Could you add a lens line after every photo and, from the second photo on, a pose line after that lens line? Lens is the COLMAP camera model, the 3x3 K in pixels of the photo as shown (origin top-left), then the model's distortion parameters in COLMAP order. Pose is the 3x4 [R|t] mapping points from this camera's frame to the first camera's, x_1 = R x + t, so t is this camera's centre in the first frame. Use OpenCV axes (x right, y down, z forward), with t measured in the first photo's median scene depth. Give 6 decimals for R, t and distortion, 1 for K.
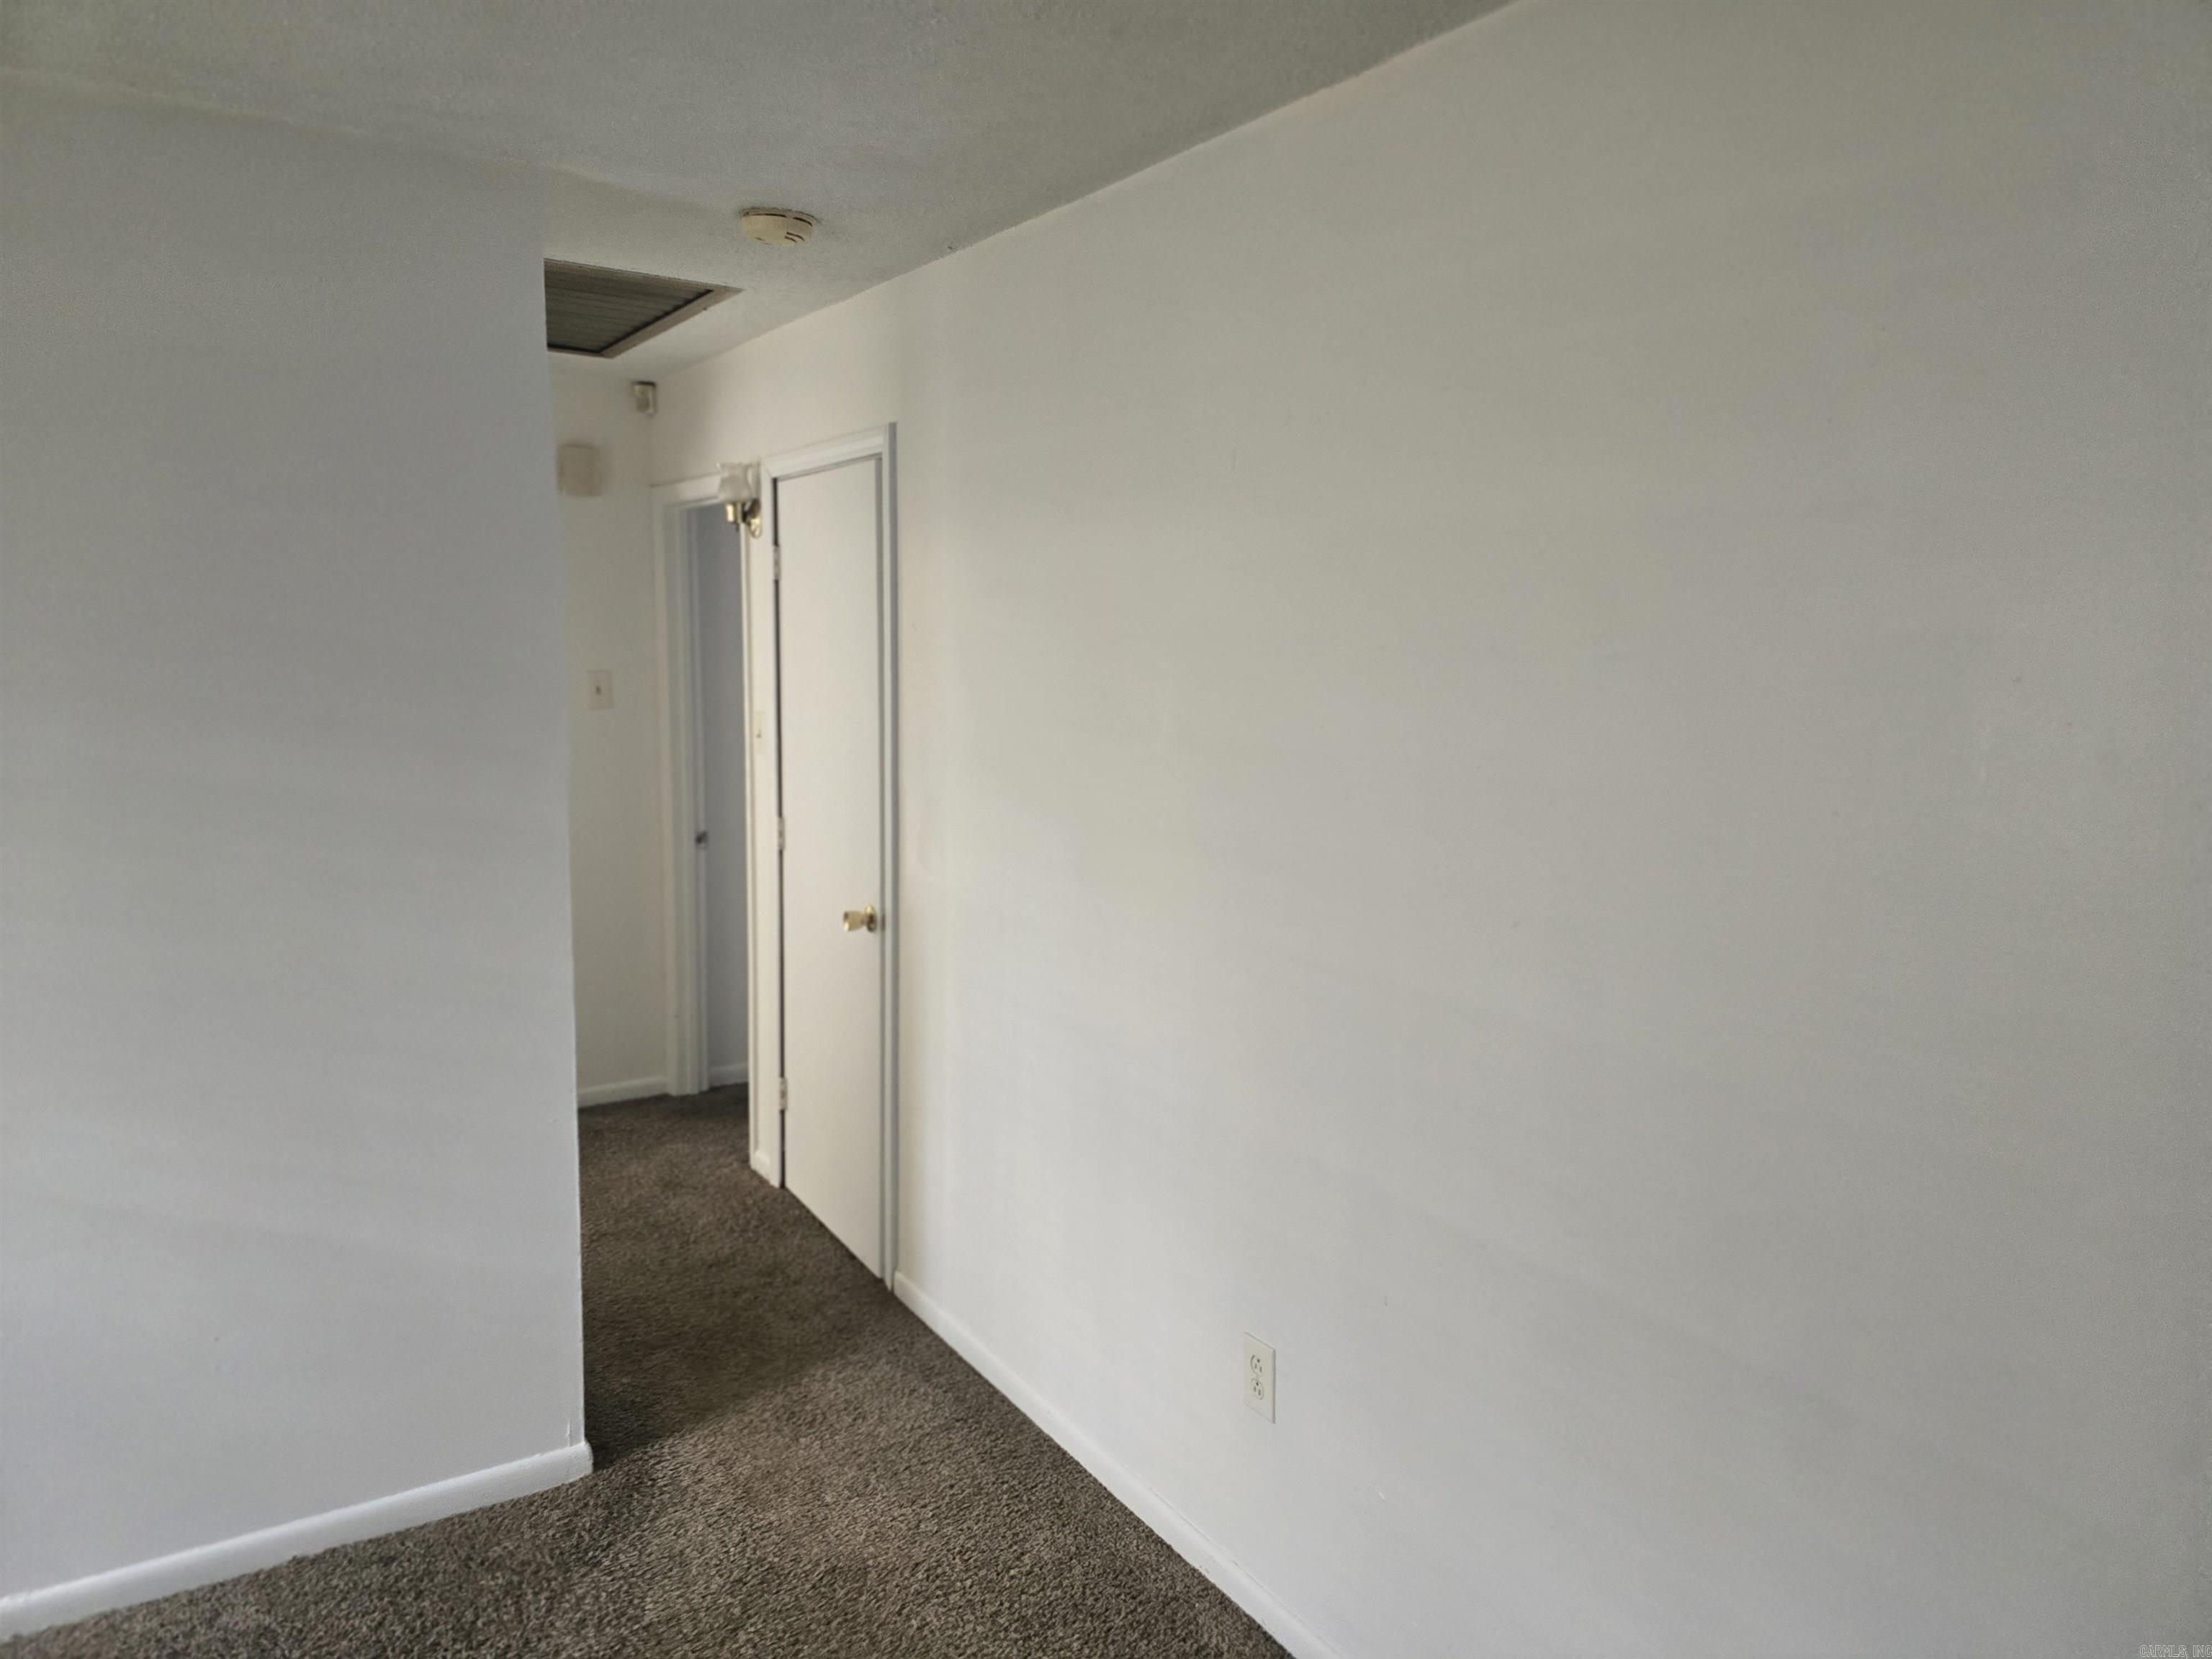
lens RADIAL K [[1422.3, 0, 1105.0], [0, 1422.3, 761.7], [0, 0, 1]] dist [0.048334, -0.041629]
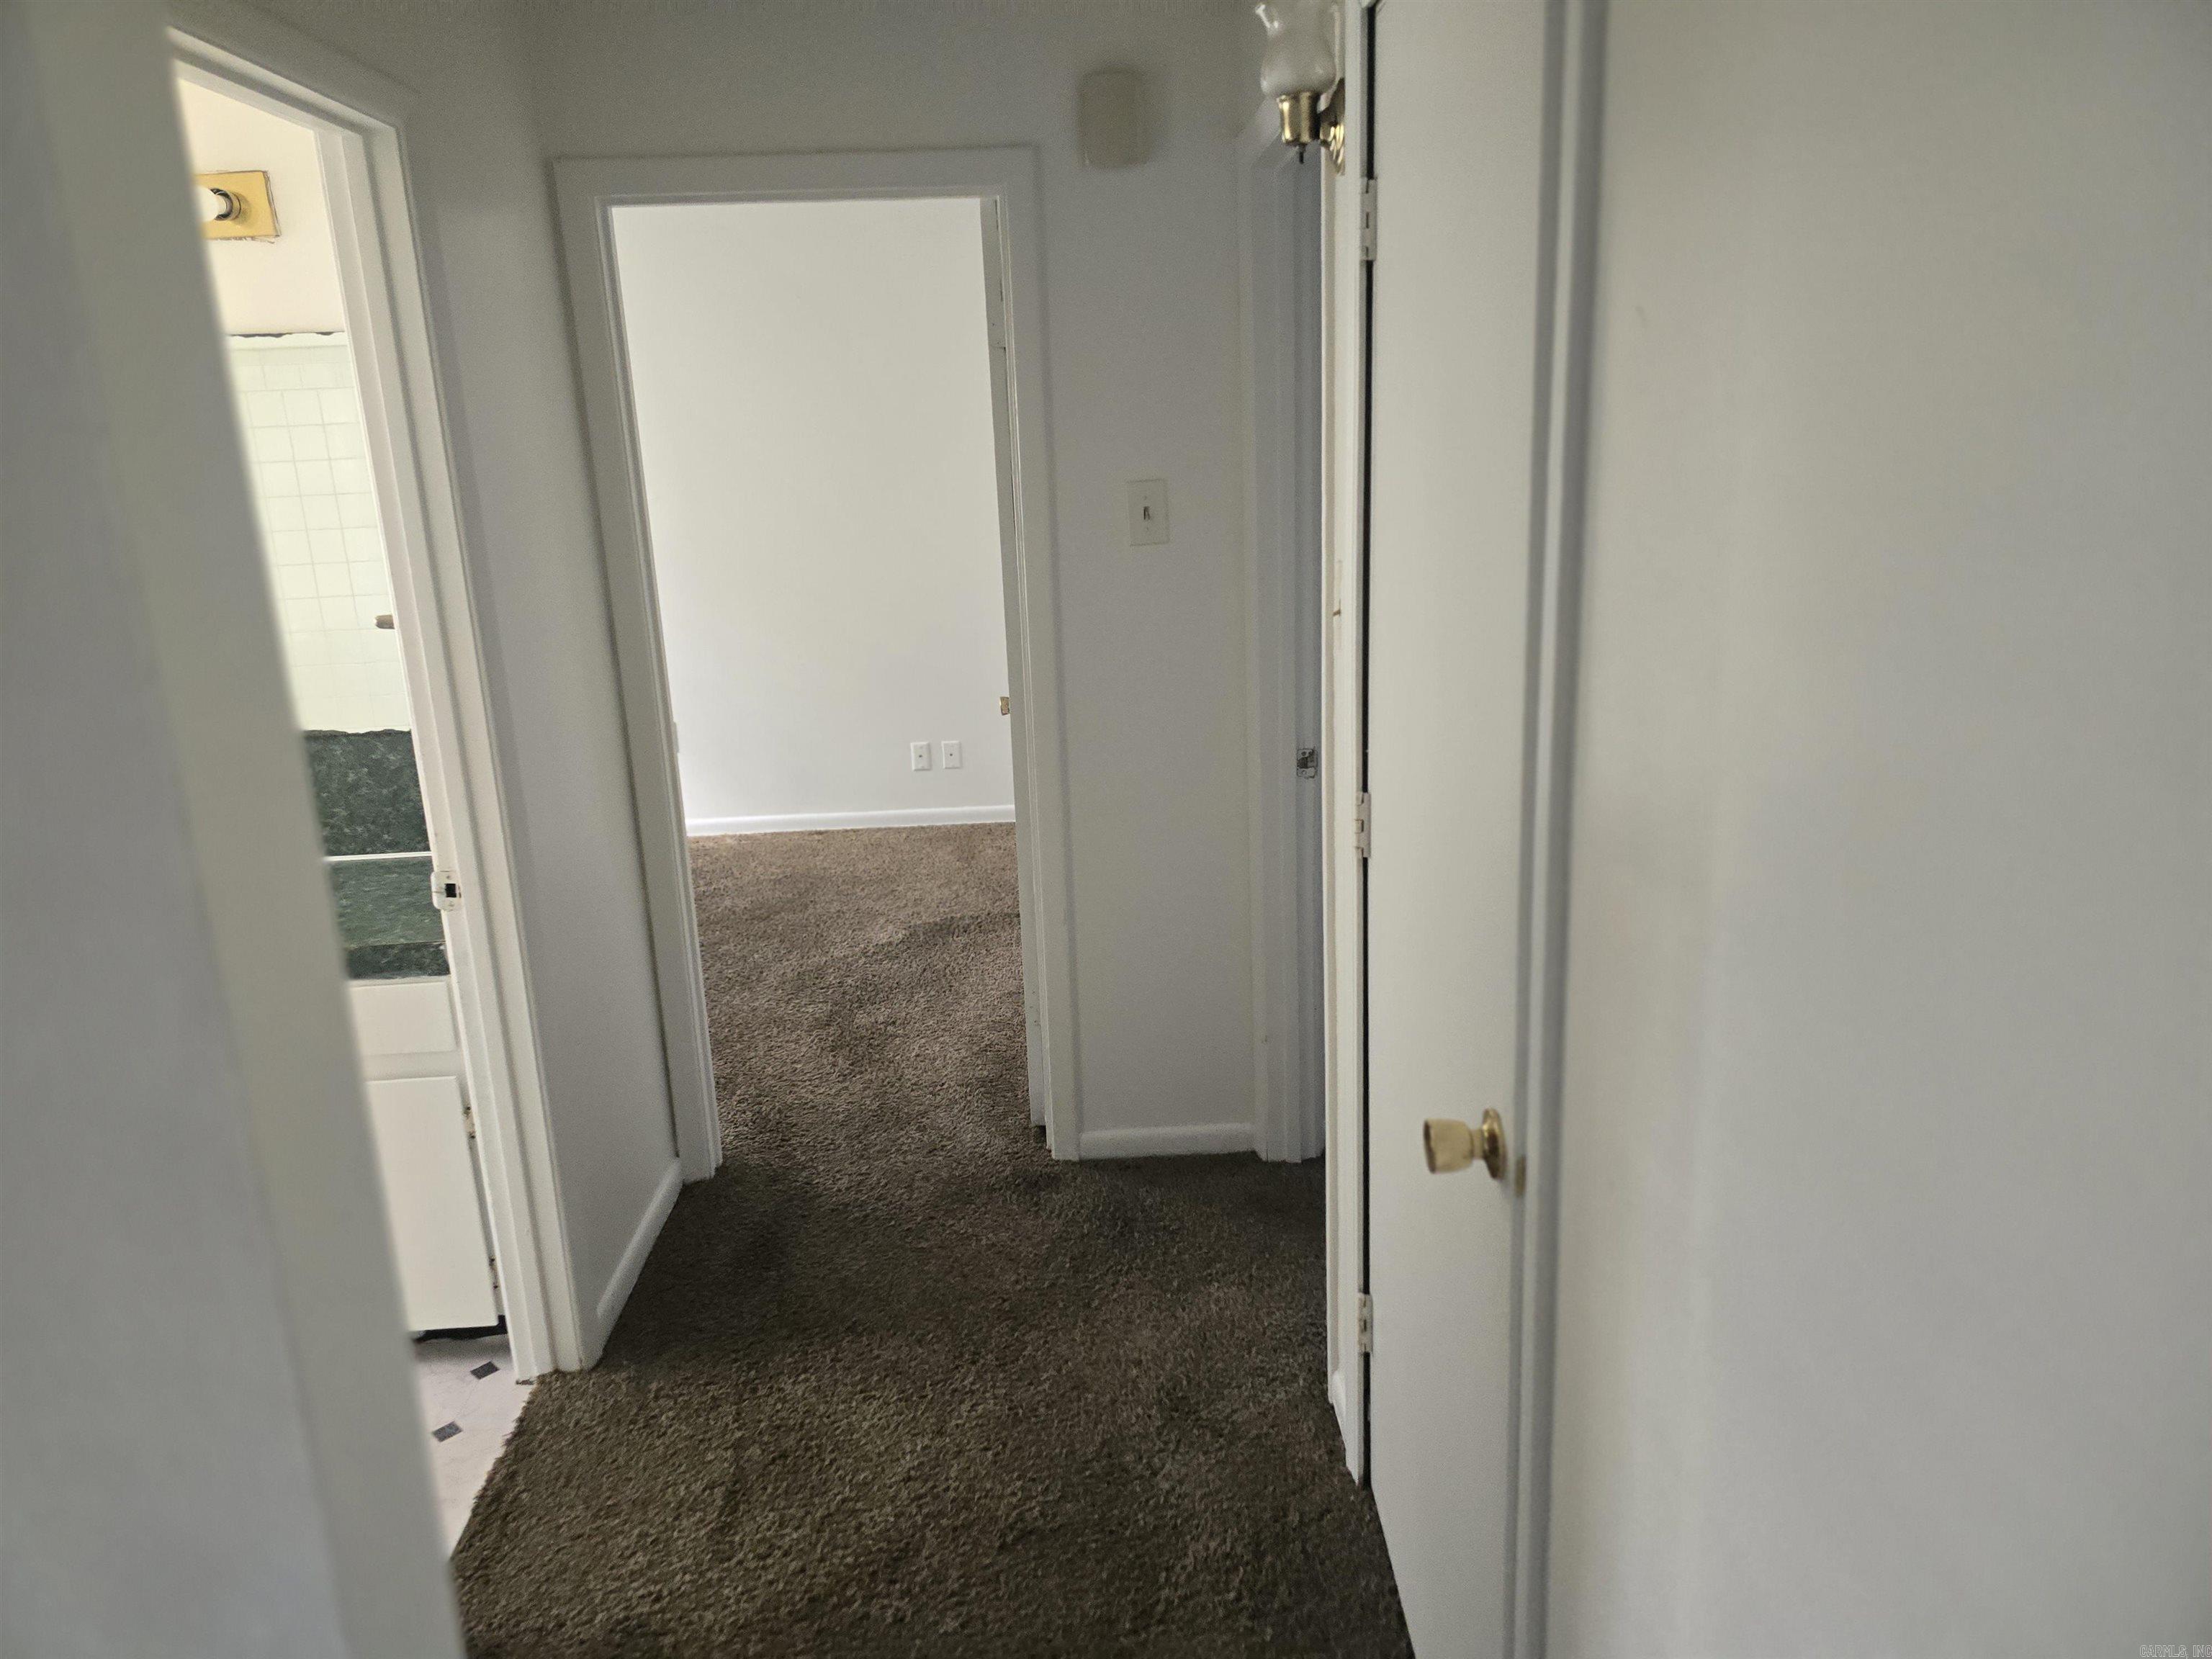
lens RADIAL K [[1439.6, 0, 1135.7], [0, 1439.6, 803.7], [0, 0, 1]] dist [0.076233, -0.077023]
pose [[0.861743, 0.084957, -0.500182, -0.055351], [0.003548, 0.984847, 0.173391, -0.042755], [0.507333, -0.151193, 0.848383, 0.579552]]
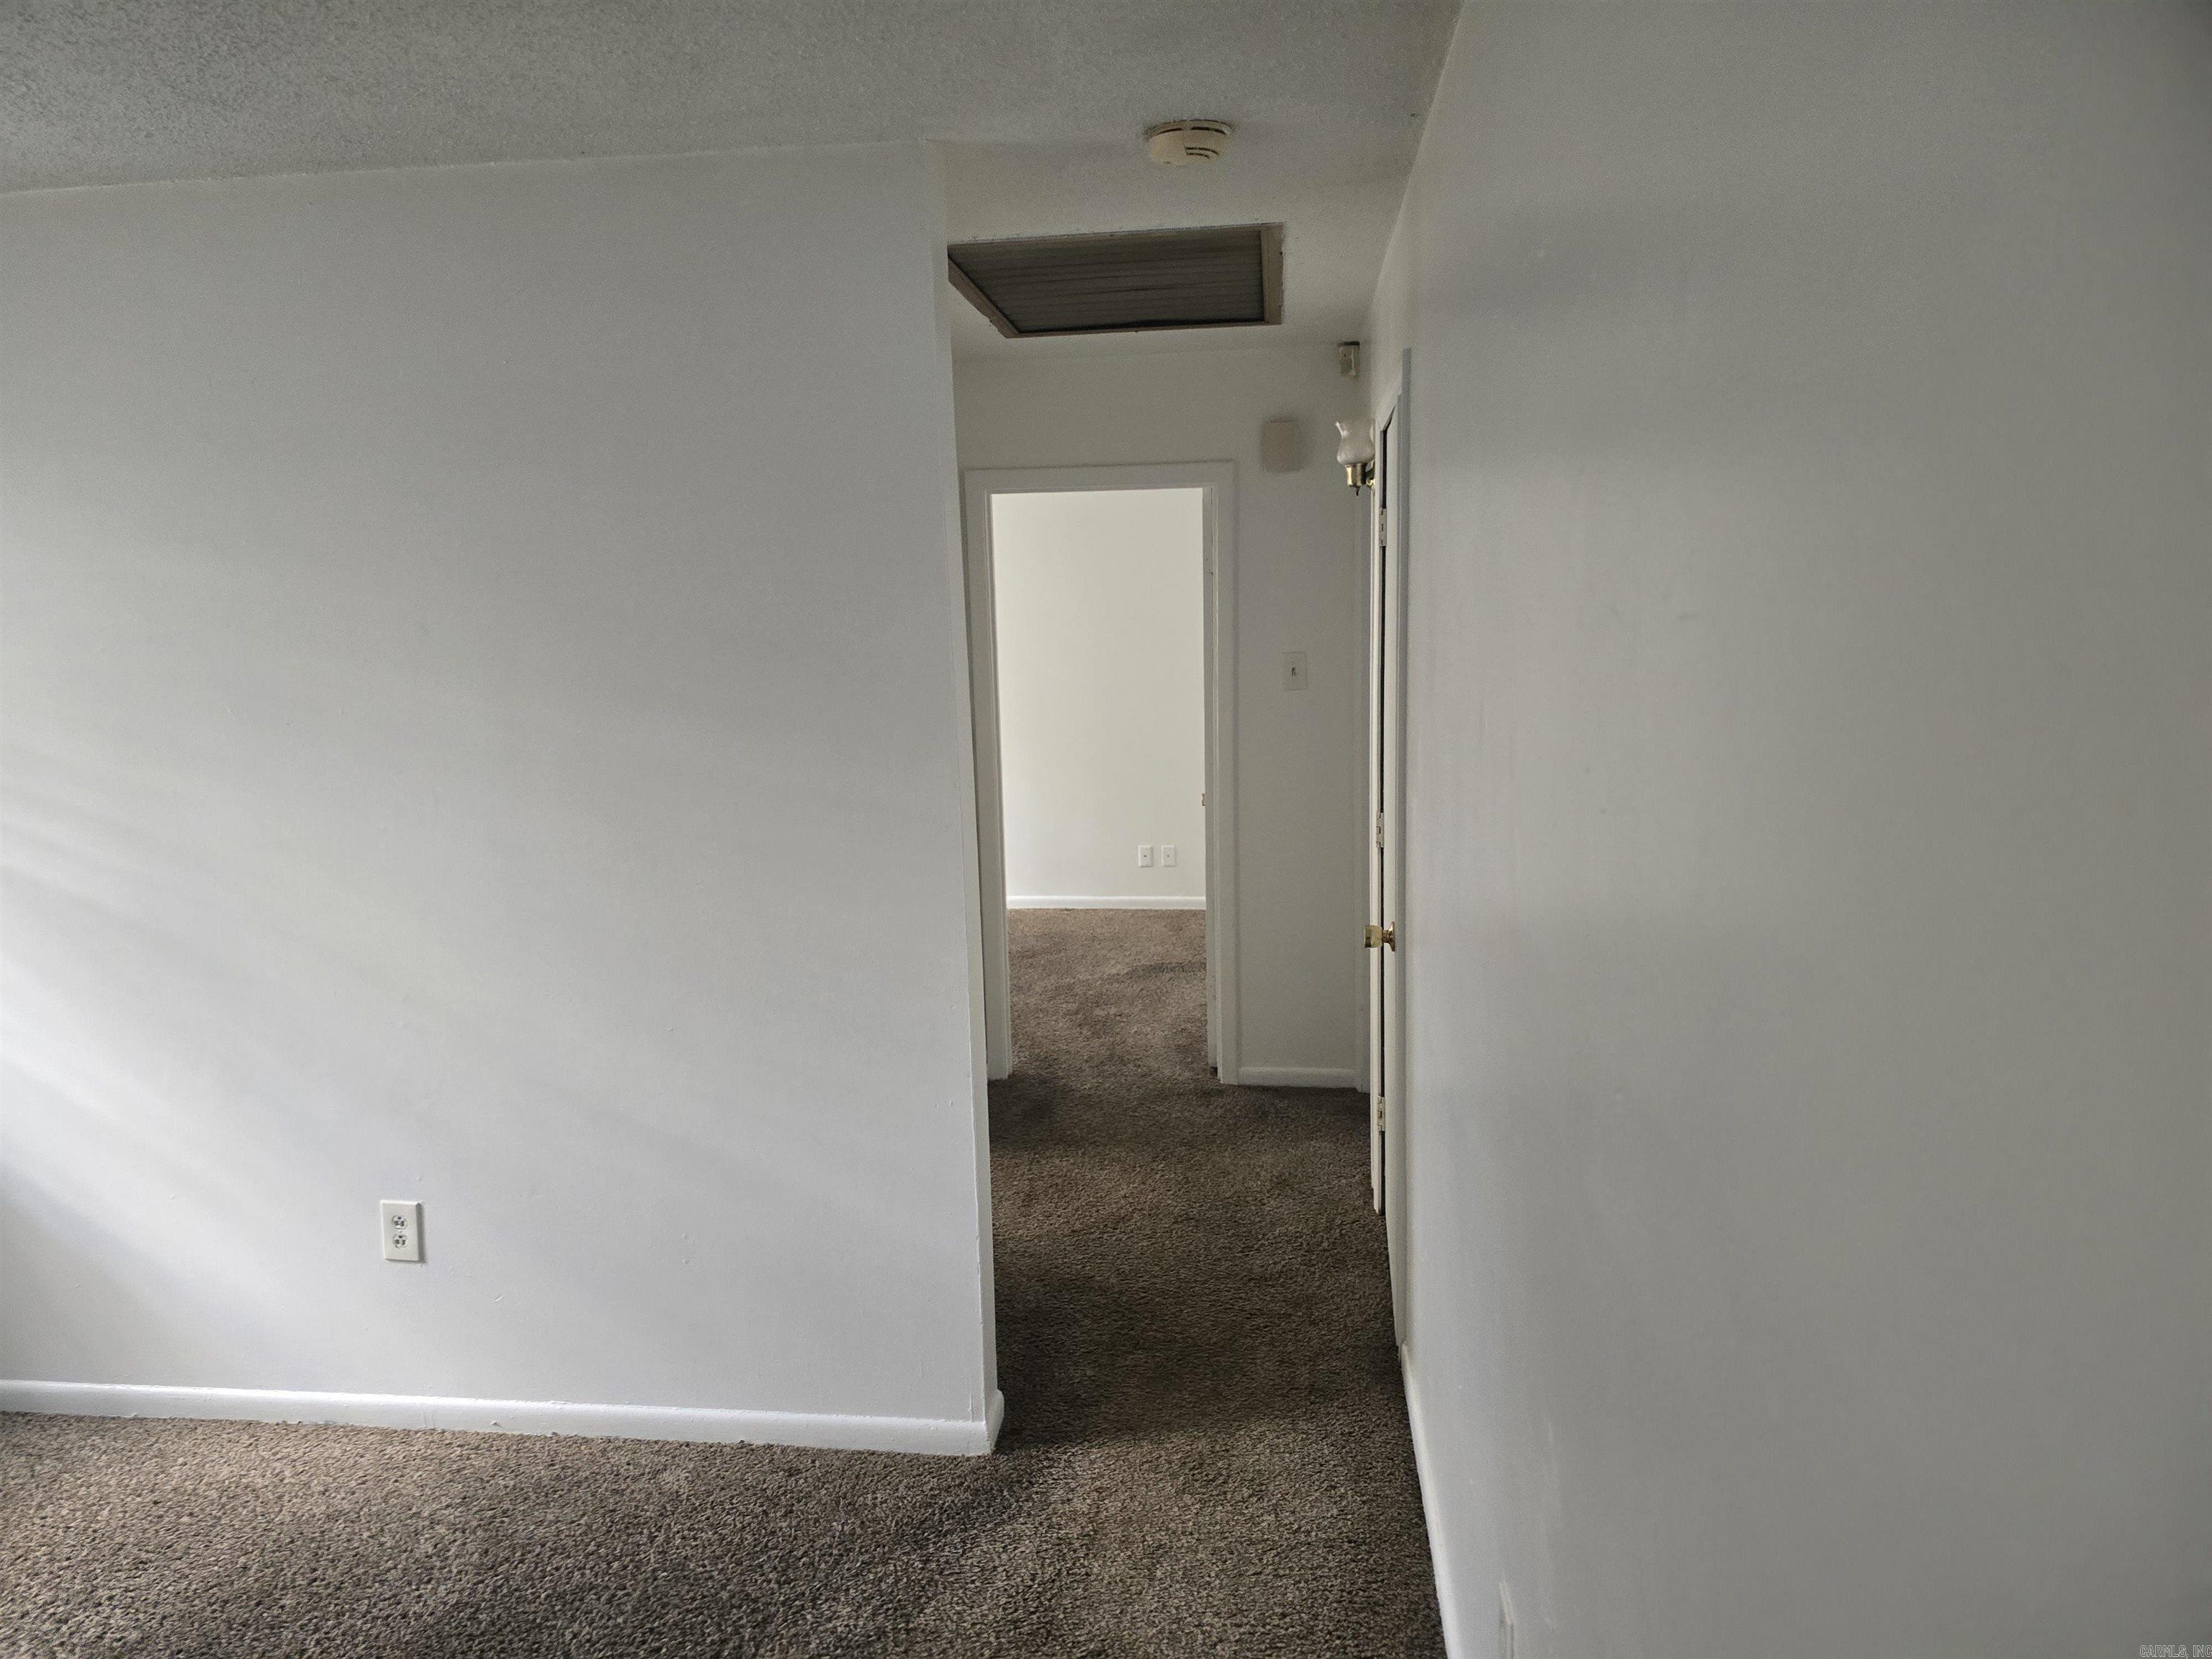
lens RADIAL K [[1439.6, 0, 1135.7], [0, 1439.6, 803.7], [0, 0, 1]] dist [0.076233, -0.077023]
pose [[0.772524, 0.051455, -0.632898, 0.242116], [-0.021415, 0.998256, 0.055020, -0.013377], [0.634625, -0.028951, 0.772278, 0.203303]]
